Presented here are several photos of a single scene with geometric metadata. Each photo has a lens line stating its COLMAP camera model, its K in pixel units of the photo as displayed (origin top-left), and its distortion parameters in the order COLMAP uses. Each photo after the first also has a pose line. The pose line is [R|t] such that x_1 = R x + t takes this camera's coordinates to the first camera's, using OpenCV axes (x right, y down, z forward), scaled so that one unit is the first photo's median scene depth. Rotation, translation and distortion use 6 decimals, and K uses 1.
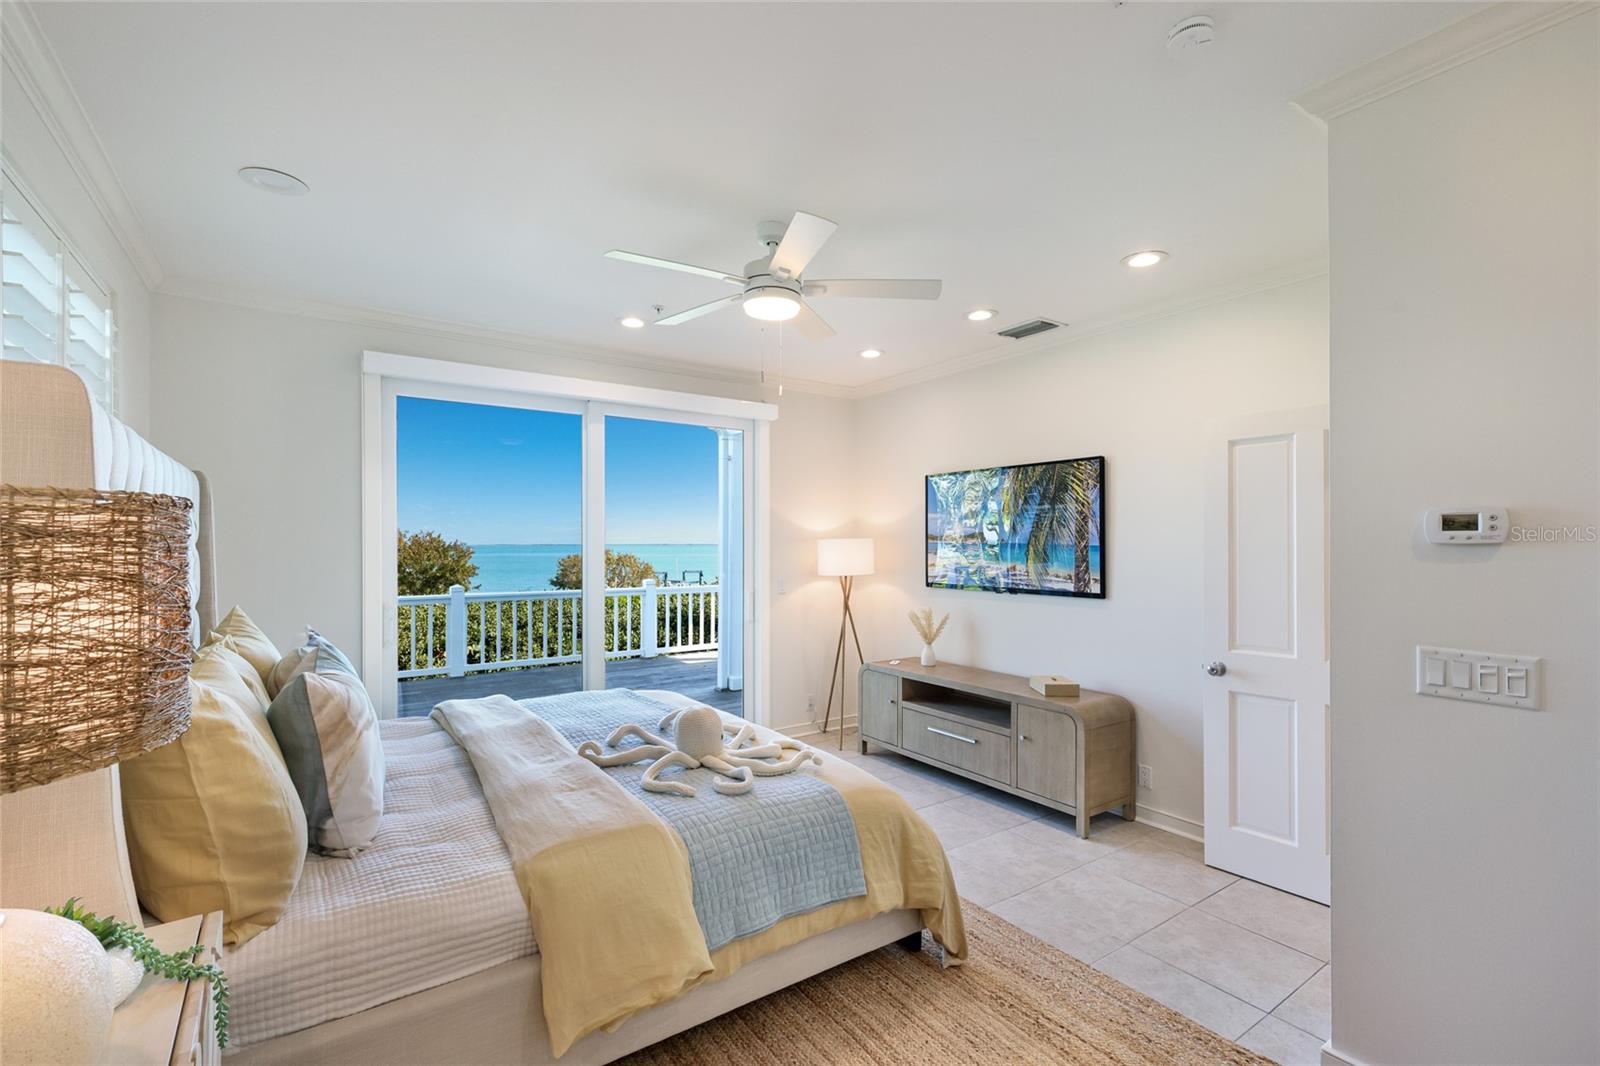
lens RADIAL K [[702.7, 0, 796.0], [0, 702.7, 542.1], [0, 0, 1]] dist [0.001424, -0.000154]
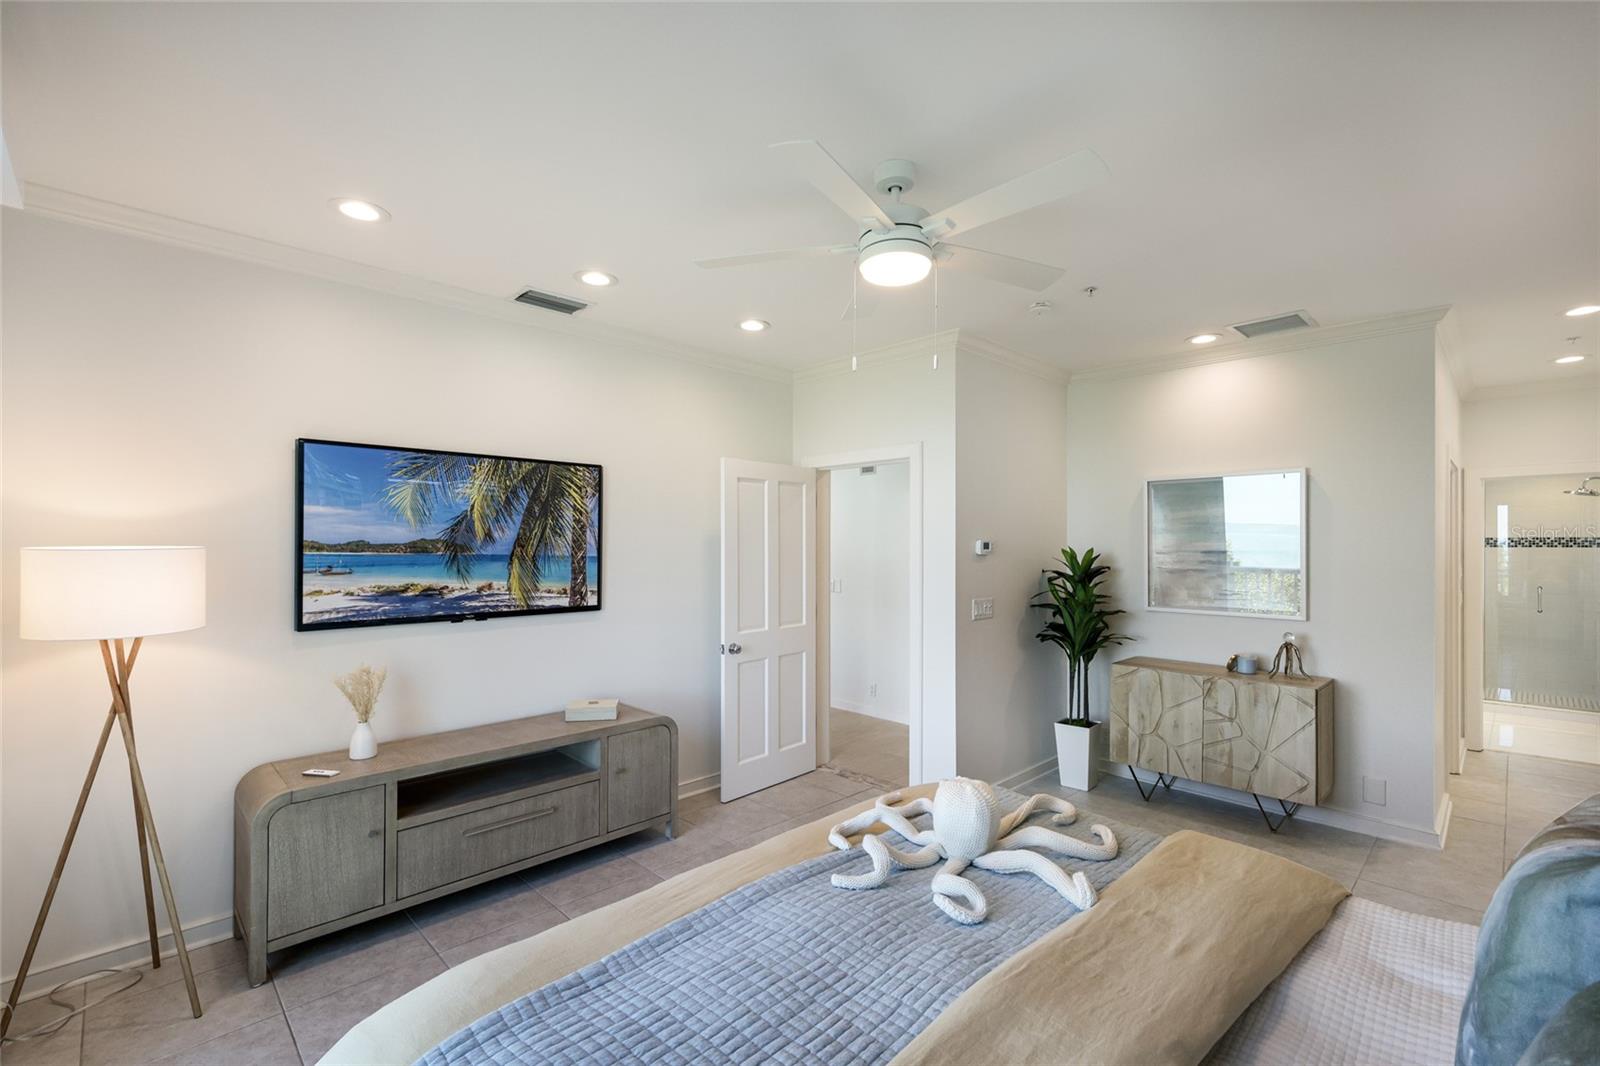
lens RADIAL K [[702.7, 0, 784.4], [0, 702.7, 542.3], [0, 0, 1]] dist [0.001424, -0.000154]
pose [[-0.164362, 0.002969, 0.986396, -0.562479], [-0.004231, 0.999984, -0.003715, -0.011628], [-0.986391, -0.004784, -0.164347, 0.878638]]
